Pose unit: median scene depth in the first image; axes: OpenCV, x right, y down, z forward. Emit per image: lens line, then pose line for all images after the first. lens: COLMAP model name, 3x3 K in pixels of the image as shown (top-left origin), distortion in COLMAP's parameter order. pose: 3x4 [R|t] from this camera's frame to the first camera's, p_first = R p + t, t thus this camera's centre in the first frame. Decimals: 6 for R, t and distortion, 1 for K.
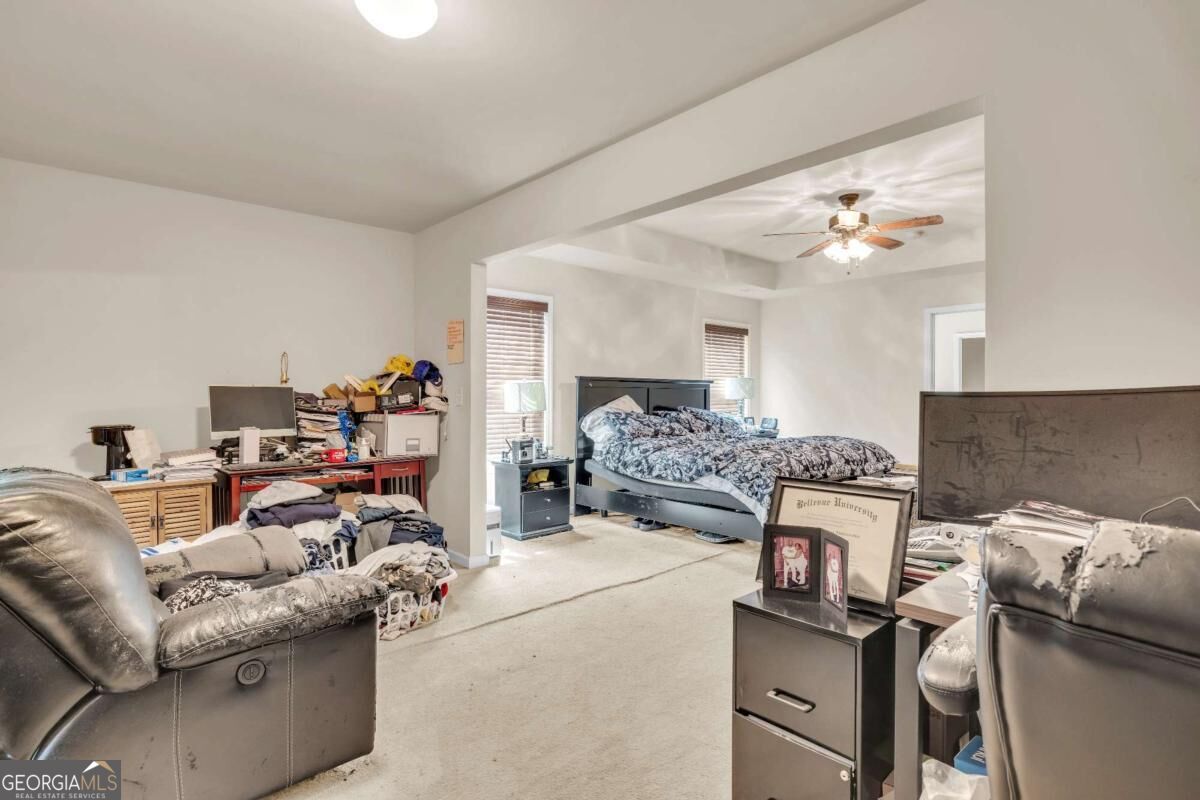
lens RADIAL K [[589.3, 0, 600.0], [0, 589.3, 400.0], [0, 0, 1]] dist [-0.001020, -0.000113]
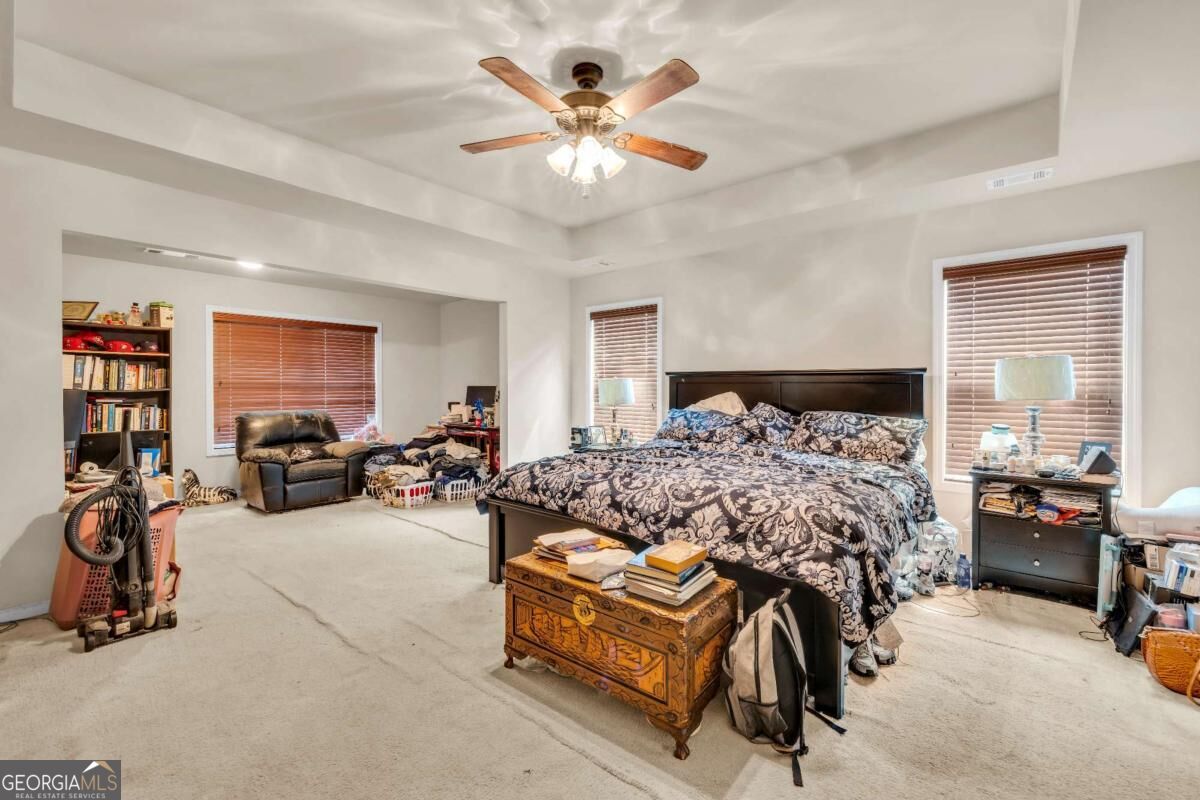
lens RADIAL K [[515.7, 0, 607.4], [0, 515.7, 394.5], [0, 0, 1]] dist [-0.000294, 0.000013]
pose [[0.139428, 0.007170, -0.990206, 0.747353], [-0.008111, 0.999949, 0.006098, -0.007796], [0.990199, 0.007181, 0.139479, 0.736232]]
